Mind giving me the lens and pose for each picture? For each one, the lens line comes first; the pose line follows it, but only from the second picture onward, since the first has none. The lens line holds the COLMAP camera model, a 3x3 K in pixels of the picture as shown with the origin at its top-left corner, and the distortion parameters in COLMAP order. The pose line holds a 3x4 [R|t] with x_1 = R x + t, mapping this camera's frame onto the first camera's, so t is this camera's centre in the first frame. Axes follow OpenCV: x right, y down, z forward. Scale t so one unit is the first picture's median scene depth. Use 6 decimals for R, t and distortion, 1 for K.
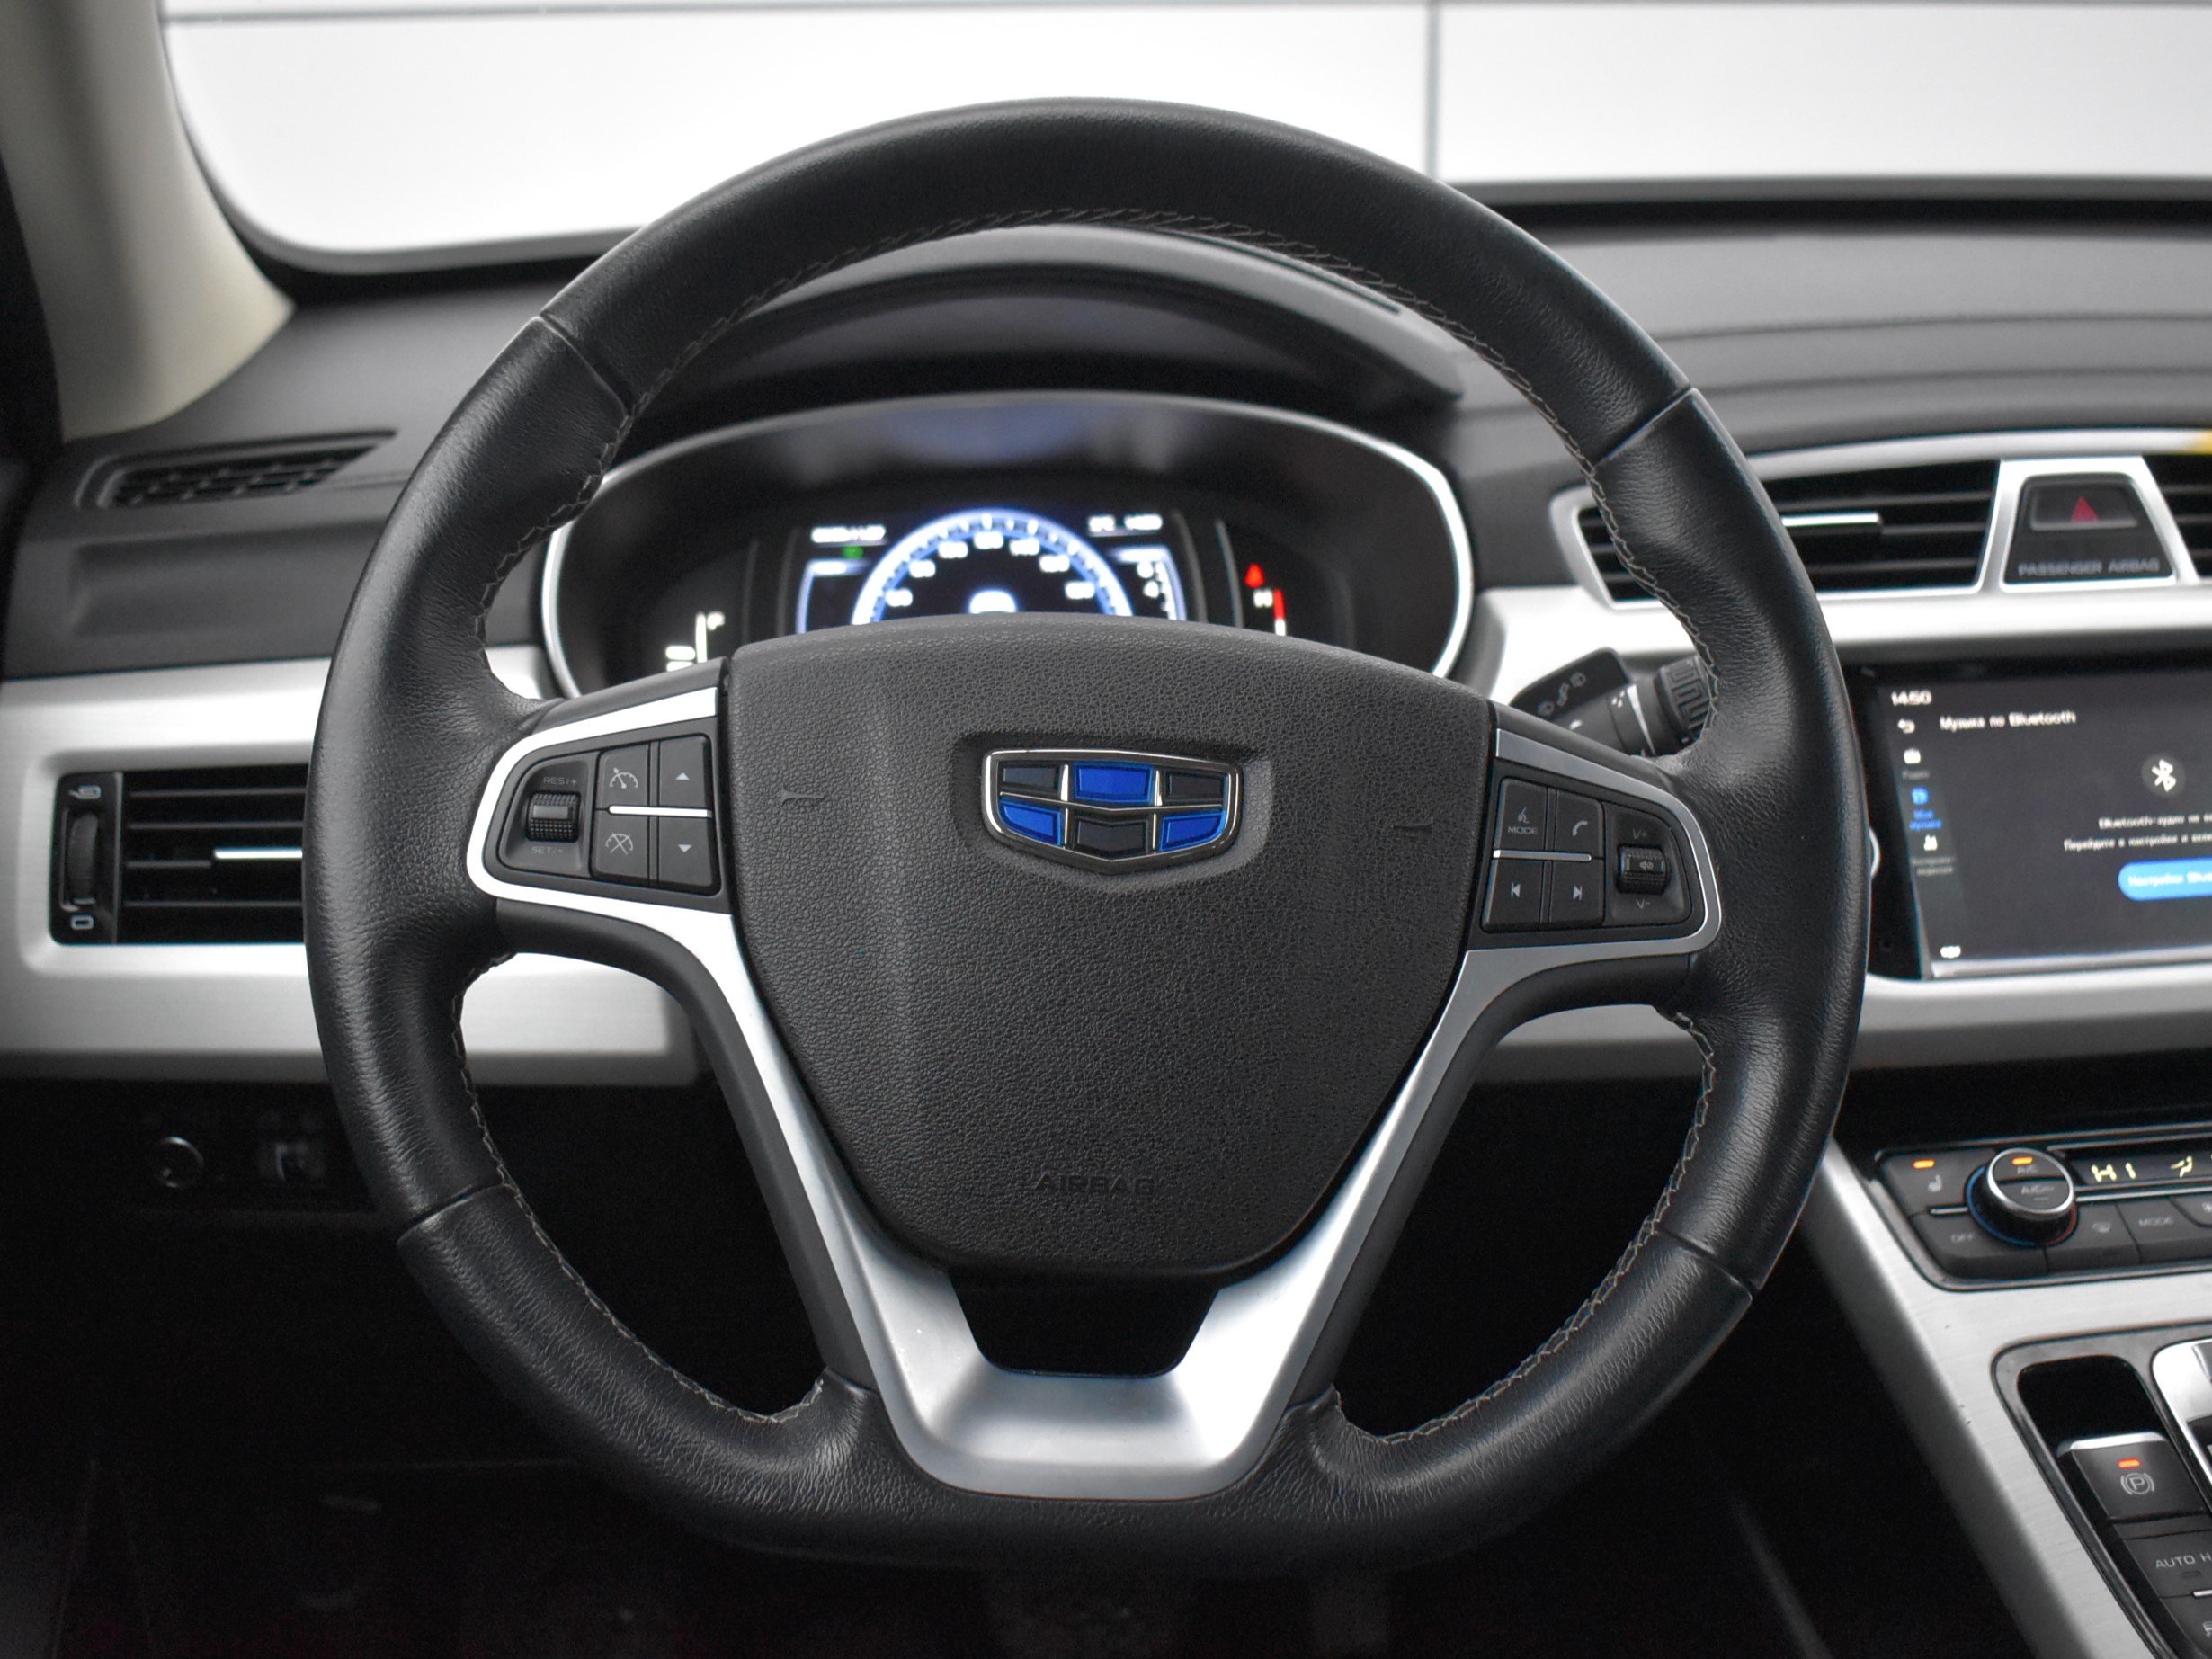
lens RADIAL K [[2229.1, 0, 1106.5], [0, 2229.1, 841.2], [0, 0, 1]] dist [-0.024082, 0.000000]
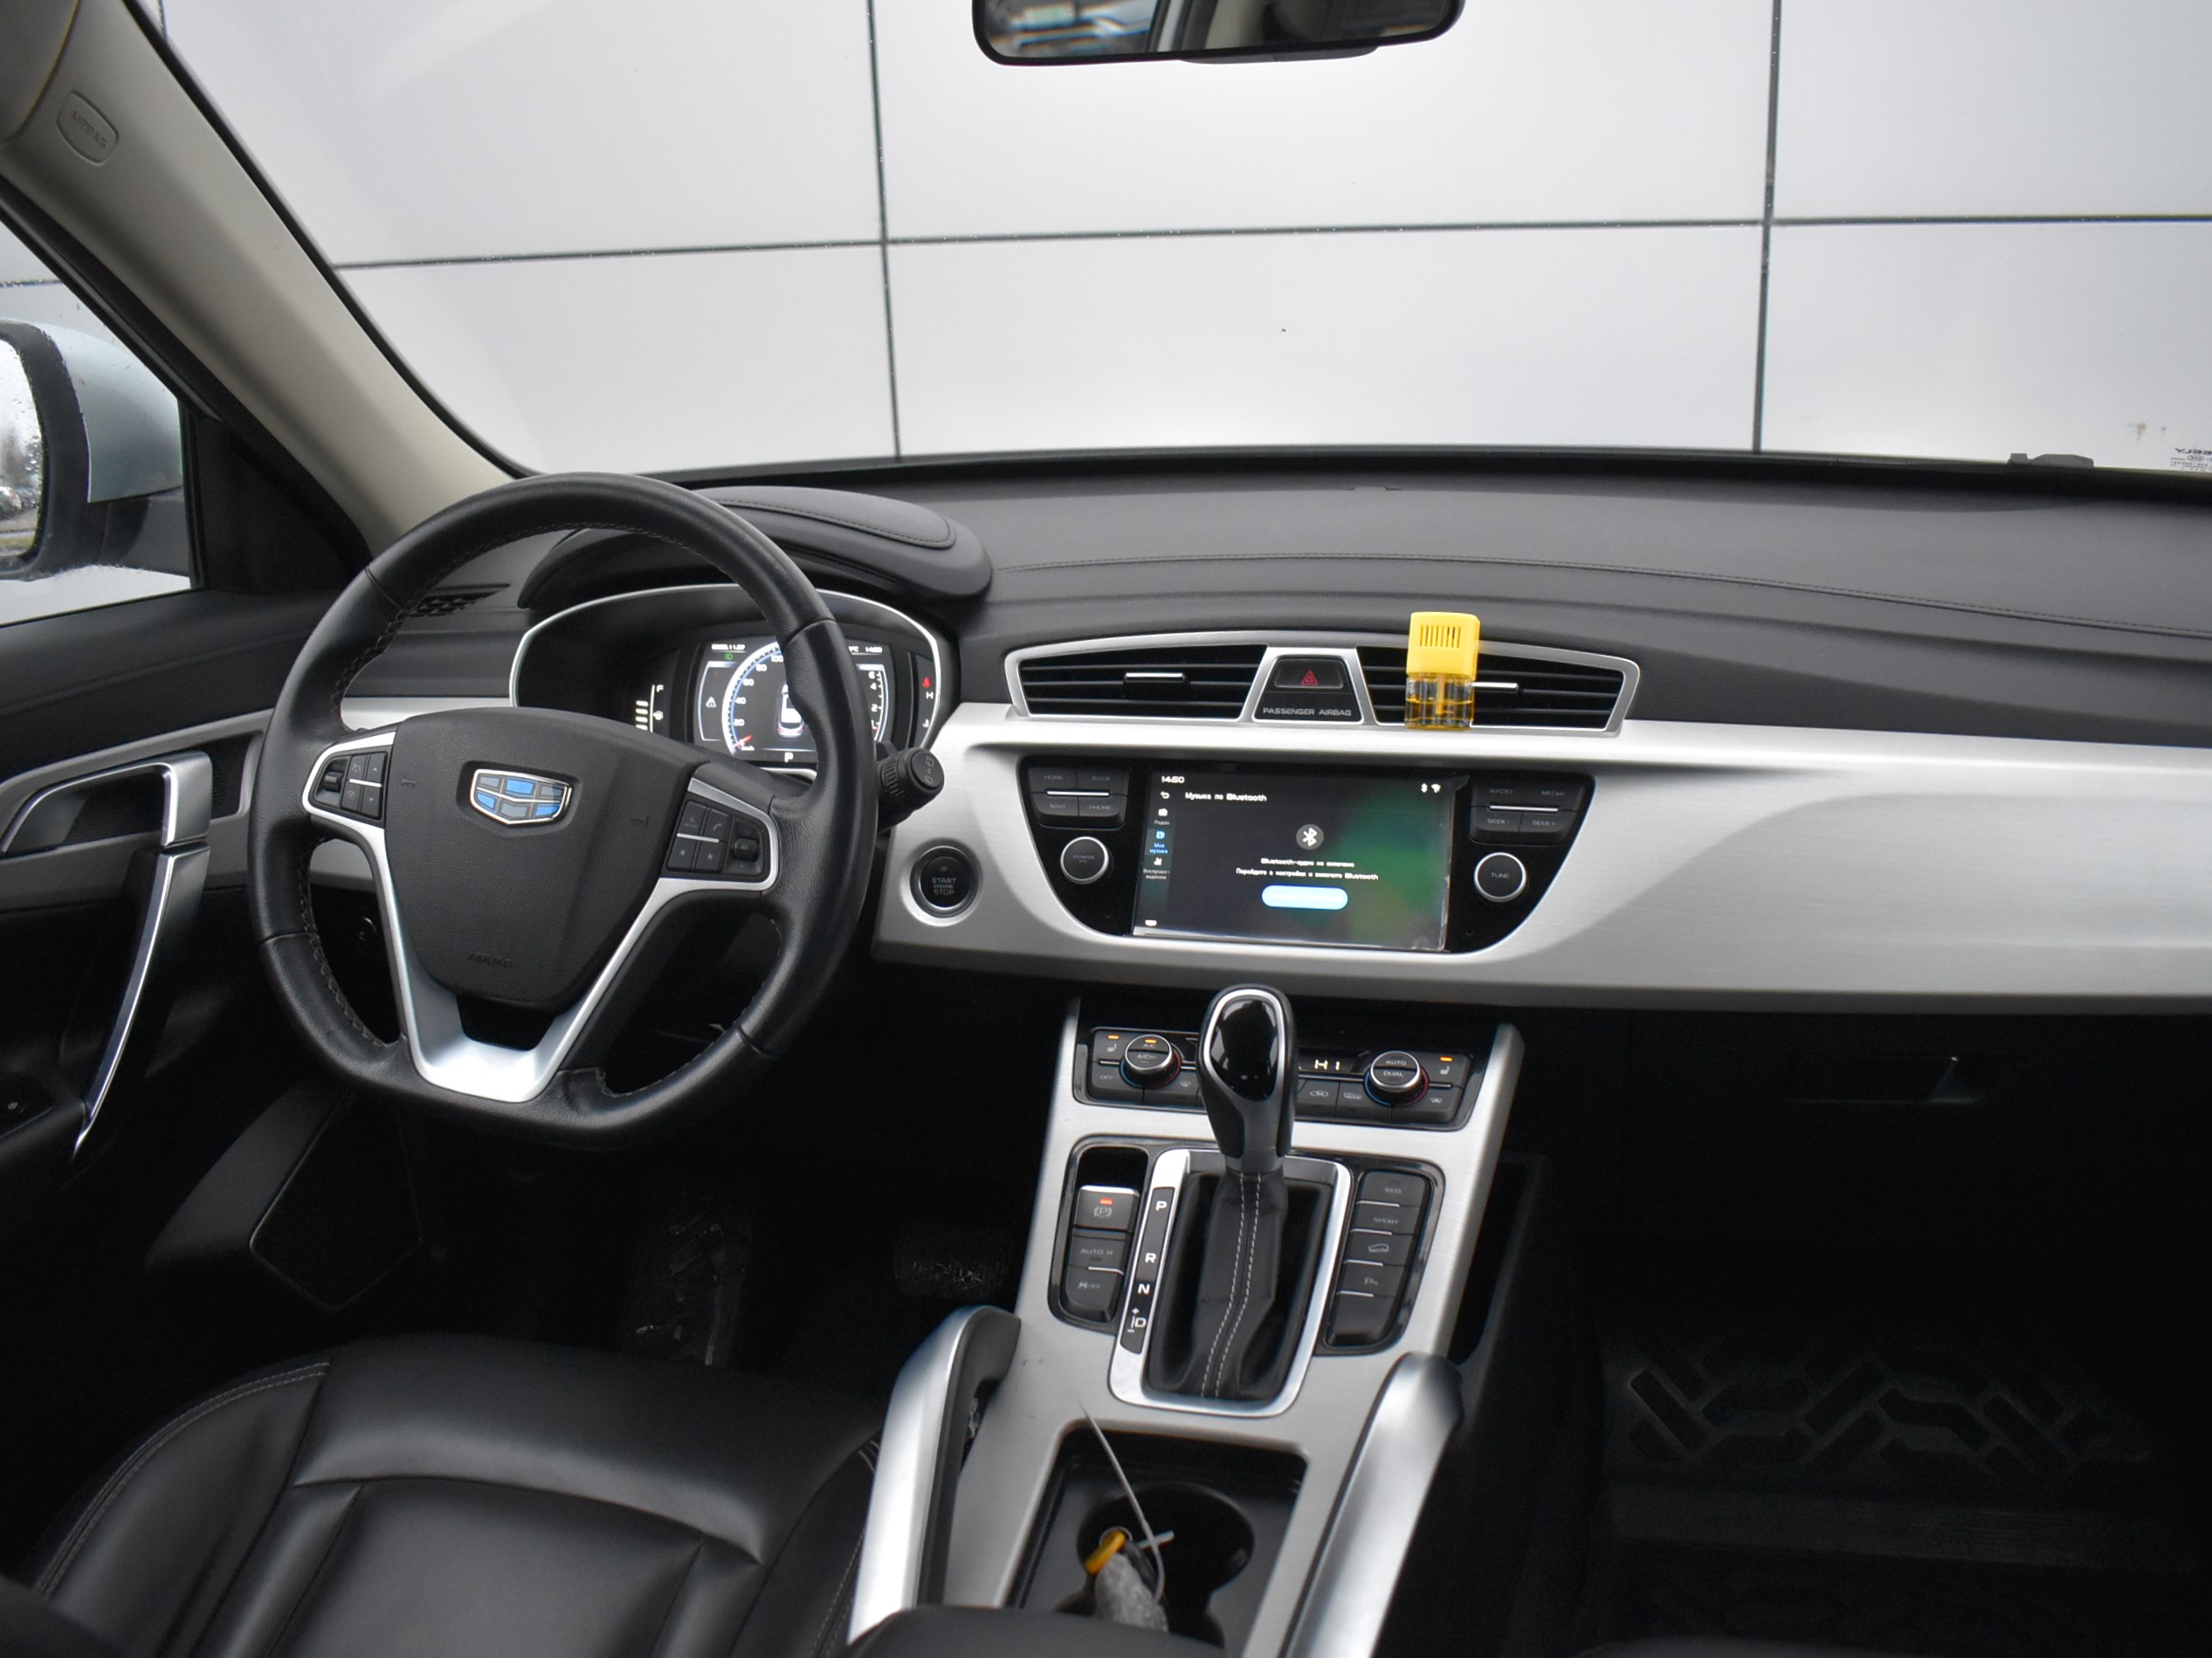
lens RADIAL K [[1729.9, 0, 1107.7], [0, 1729.9, 817.6], [0, 0, 1]] dist [-0.014017, -0.005372]
pose [[0.934206, 0.091871, -0.344702, 0.793546], [-0.090504, 0.995693, 0.020094, -0.057397], [0.345064, 0.012425, 0.938497, -0.307924]]
